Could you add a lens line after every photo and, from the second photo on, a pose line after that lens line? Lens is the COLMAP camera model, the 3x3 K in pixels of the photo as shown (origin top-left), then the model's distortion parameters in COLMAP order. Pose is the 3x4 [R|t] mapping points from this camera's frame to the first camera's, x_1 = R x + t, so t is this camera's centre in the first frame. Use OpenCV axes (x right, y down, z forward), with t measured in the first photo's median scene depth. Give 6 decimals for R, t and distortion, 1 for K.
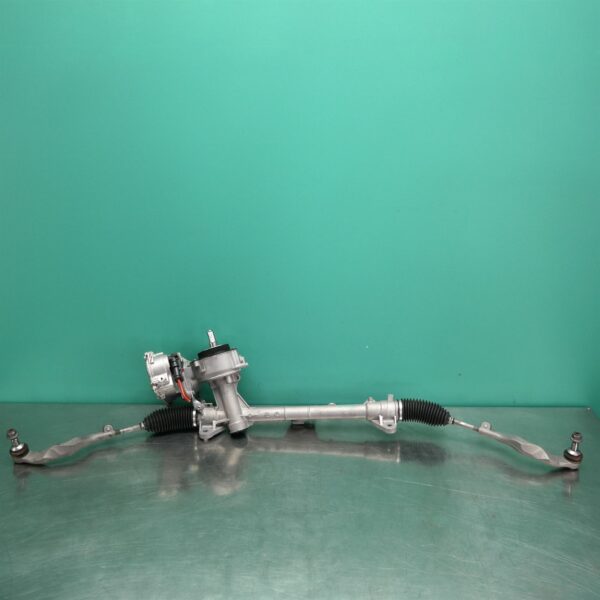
lens RADIAL K [[717.9, 0, 300.0], [0, 717.9, 300.0], [0, 0, 1]] dist [-0.008930, 0.024793]
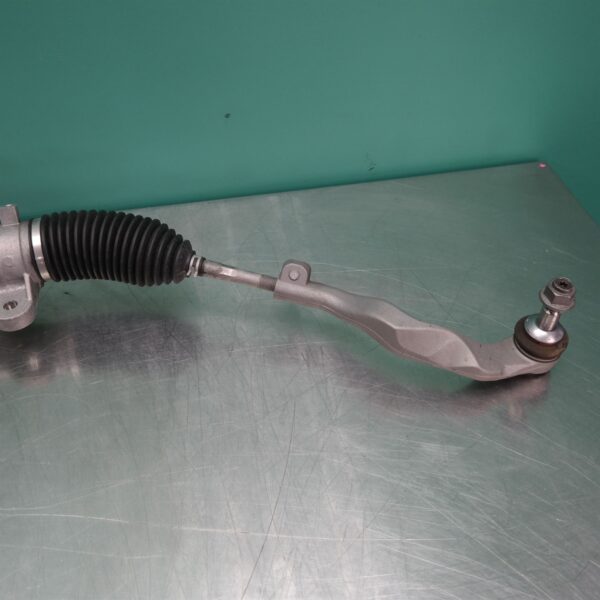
lens RADIAL K [[717.9, 0, 300.0], [0, 717.9, 300.0], [0, 0, 1]] dist [-0.008930, 0.024793]
pose [[0.976916, -0.138830, 0.162363, 0.203446], [0.063625, 0.914634, 0.399245, 0.051529], [-0.203930, -0.379698, 0.902354, 0.684528]]
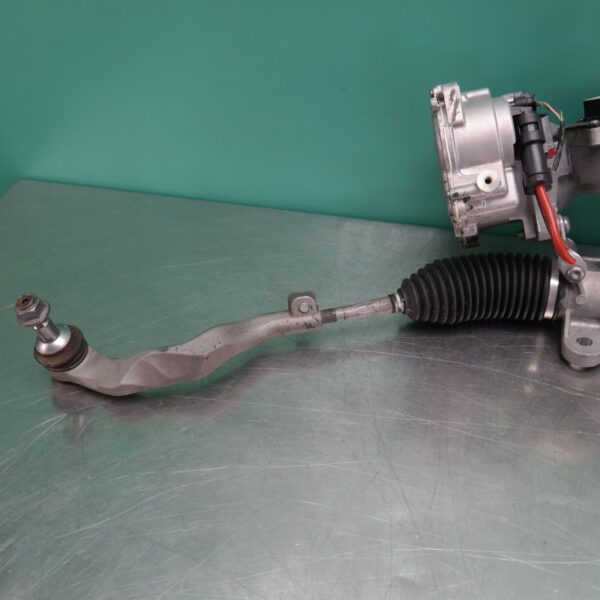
lens RADIAL K [[717.9, 0, 300.0], [0, 717.9, 300.0], [0, 0, 1]] dist [-0.008930, 0.024793]
pose [[0.973266, 0.124629, -0.192929, -0.202125], [-0.049003, 0.933313, 0.355703, 0.052932], [0.224394, -0.336740, 0.914469, 0.682393]]
